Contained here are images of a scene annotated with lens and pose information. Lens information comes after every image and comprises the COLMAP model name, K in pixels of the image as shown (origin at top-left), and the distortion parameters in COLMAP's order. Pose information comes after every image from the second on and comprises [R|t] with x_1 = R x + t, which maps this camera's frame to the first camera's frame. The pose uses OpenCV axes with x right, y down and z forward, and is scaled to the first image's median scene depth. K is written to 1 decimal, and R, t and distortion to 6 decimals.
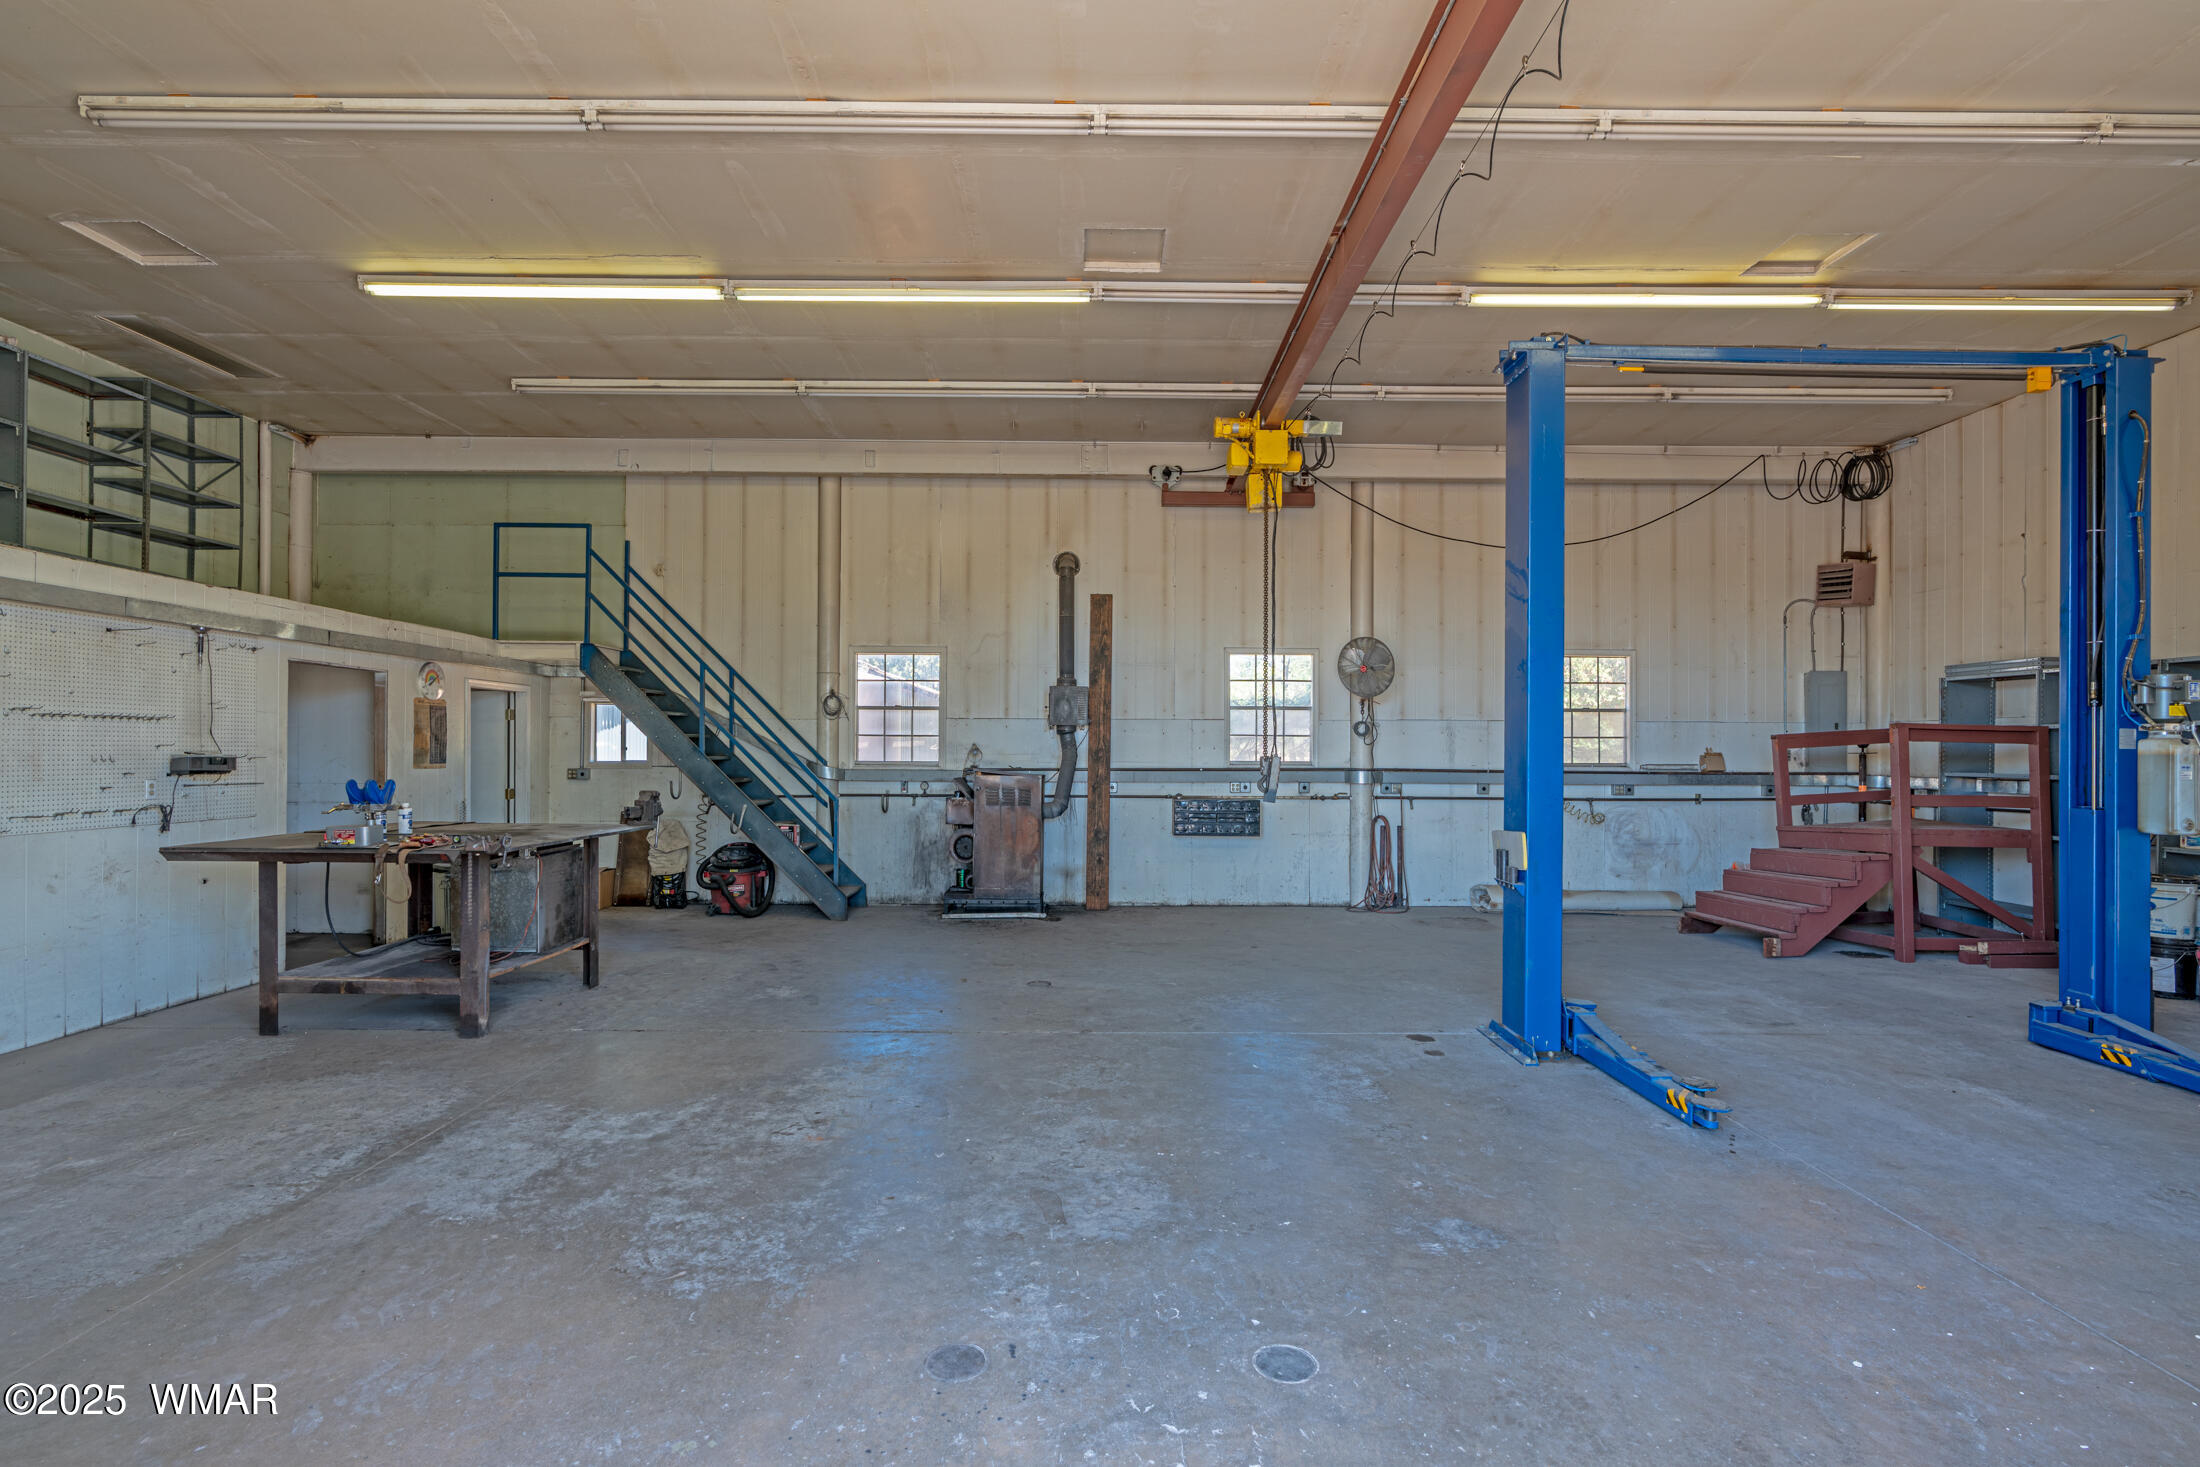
lens RADIAL K [[1075.2, 0, 1100.0], [0, 1075.2, 733.5], [0, 0, 1]] dist [-0.001300, -0.000464]
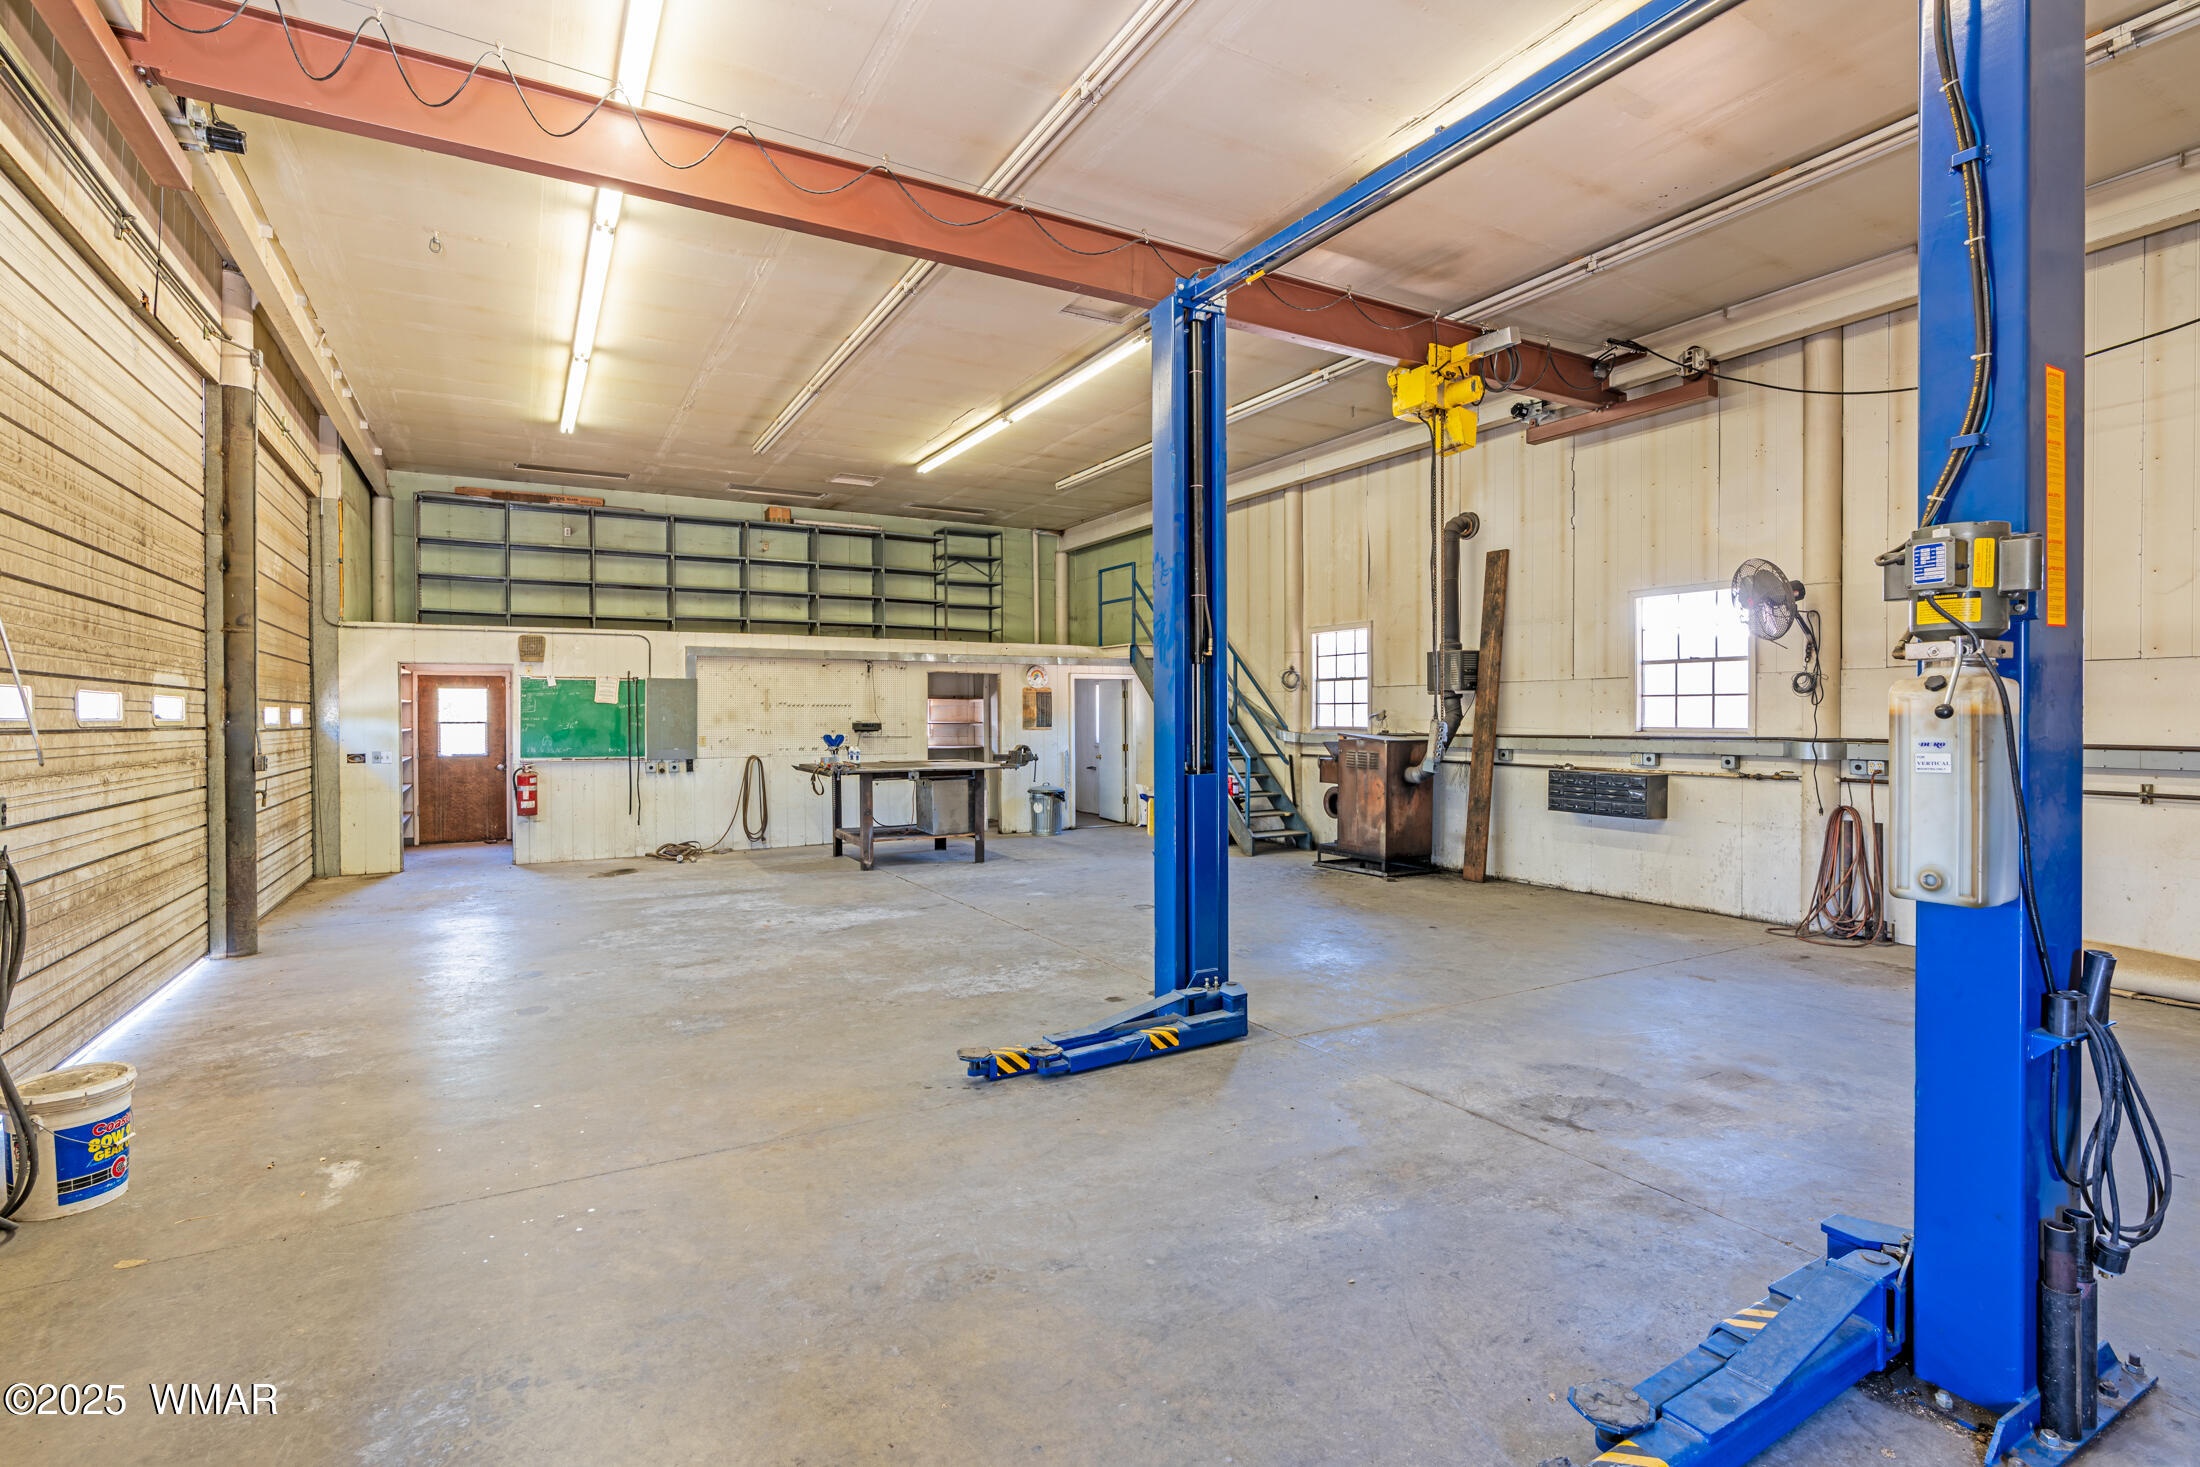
lens RADIAL K [[1009.8, 0, 1100.0], [0, 1009.8, 733.5], [0, 0, 1]] dist [-0.000977, 0.000318]
pose [[0.477742, 0.010106, -0.878442, 0.627655], [0.020854, 0.999522, 0.022841, 0.003774], [0.878253, -0.029232, 0.477302, 0.268377]]
